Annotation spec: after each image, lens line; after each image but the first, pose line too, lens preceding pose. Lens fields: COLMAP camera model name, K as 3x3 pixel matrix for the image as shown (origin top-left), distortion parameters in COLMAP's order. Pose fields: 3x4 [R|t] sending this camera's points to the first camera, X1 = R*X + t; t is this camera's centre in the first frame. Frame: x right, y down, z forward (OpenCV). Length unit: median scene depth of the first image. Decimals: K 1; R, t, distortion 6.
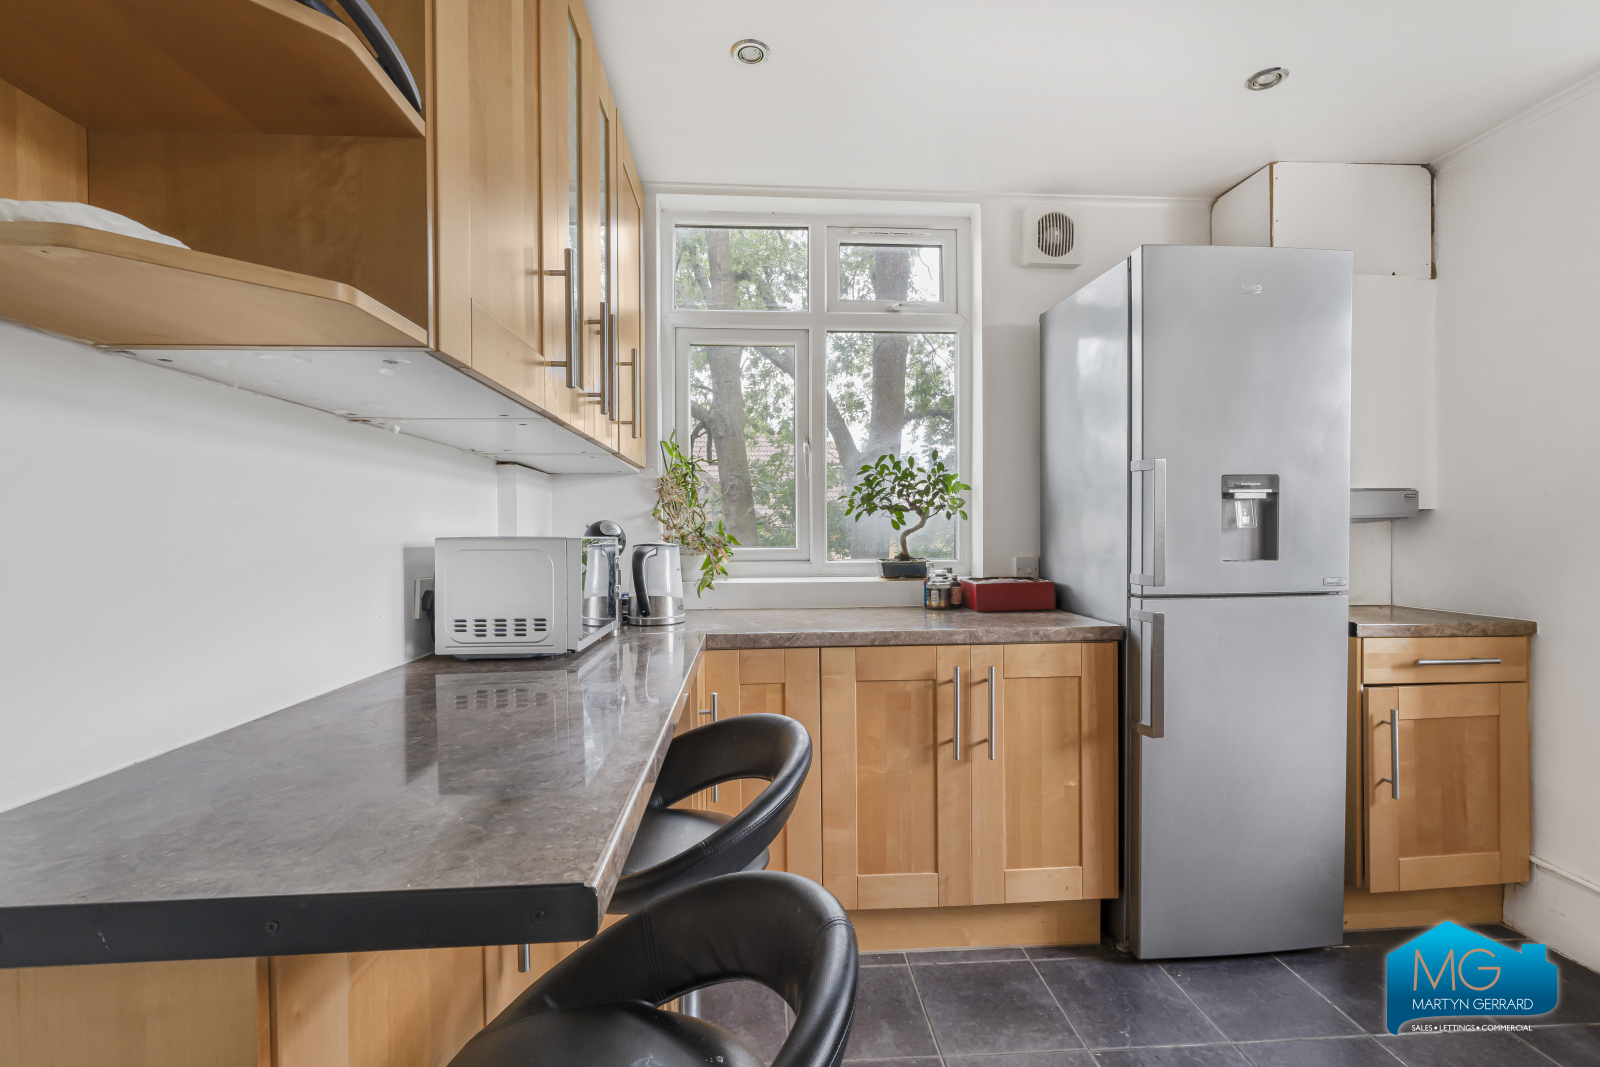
lens RADIAL K [[712.2, 0, 800.0], [0, 712.2, 533.5], [0, 0, 1]] dist [-0.001689, 0.000220]
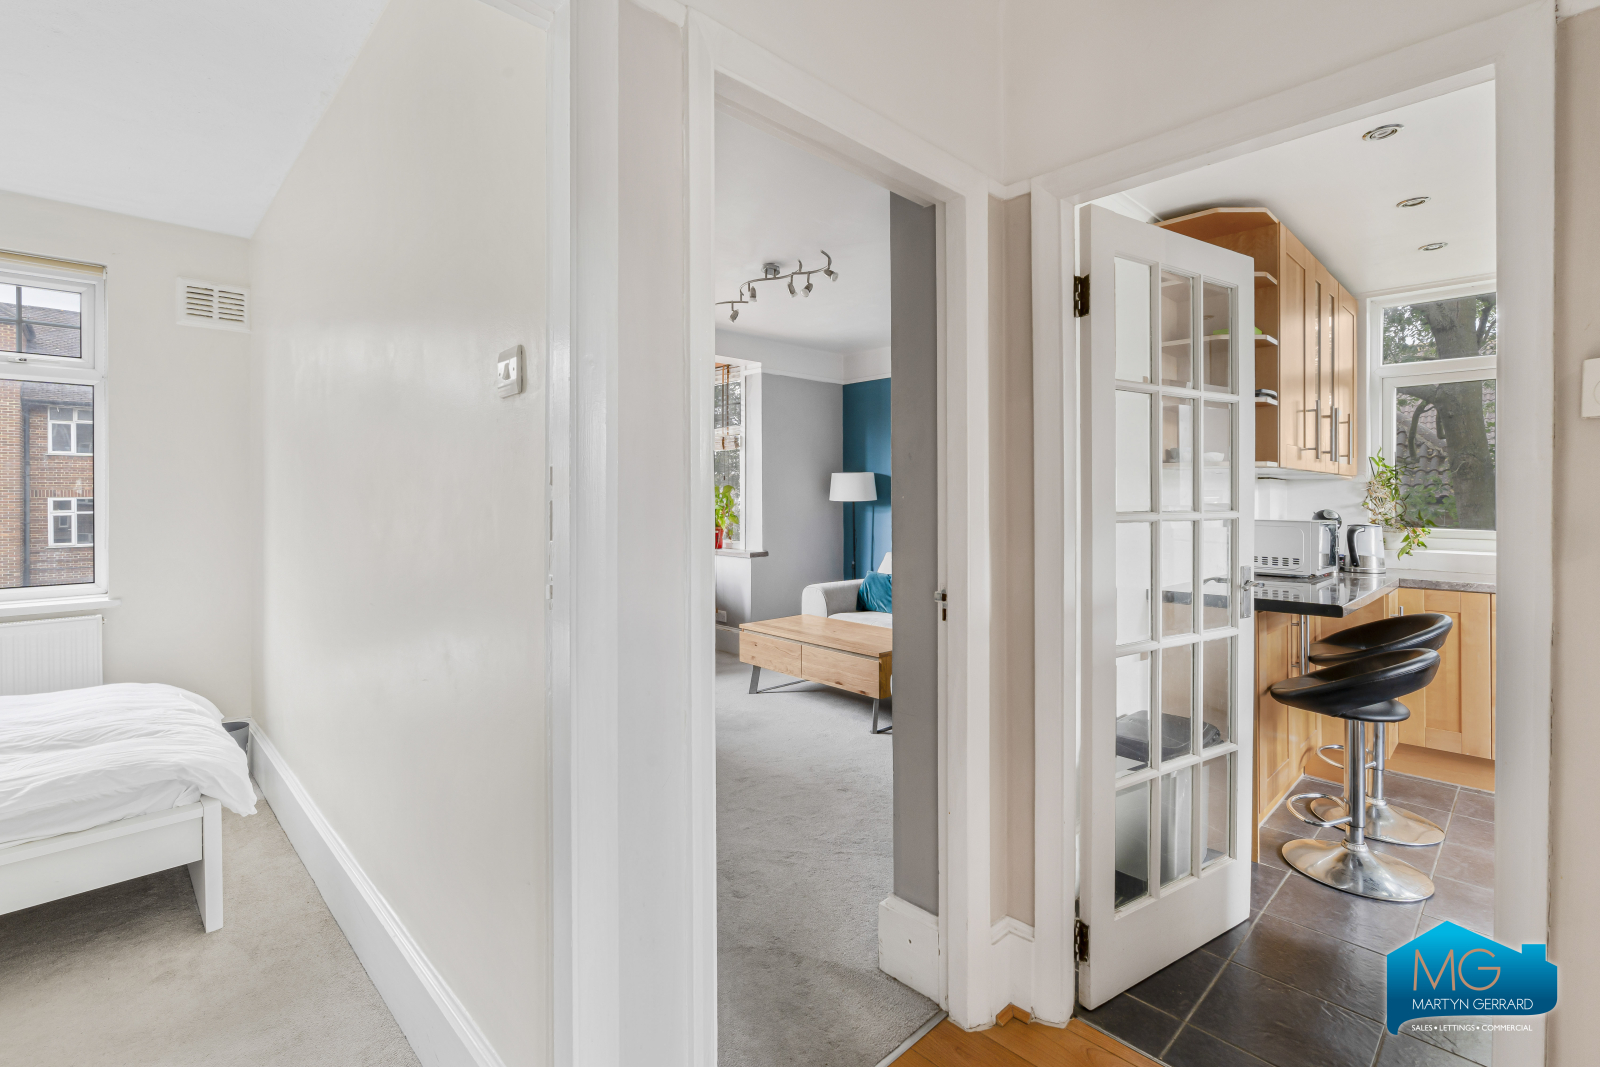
lens RADIAL K [[727.5, 0, 799.1], [0, 727.5, 500.2], [0, 0, 1]] dist [-0.010587, -0.000199]
pose [[0.644199, 0.006655, -0.764829, 0.240135], [-0.010751, 0.999942, -0.000355, -0.027793], [0.764783, 0.008451, 0.644233, -1.106393]]
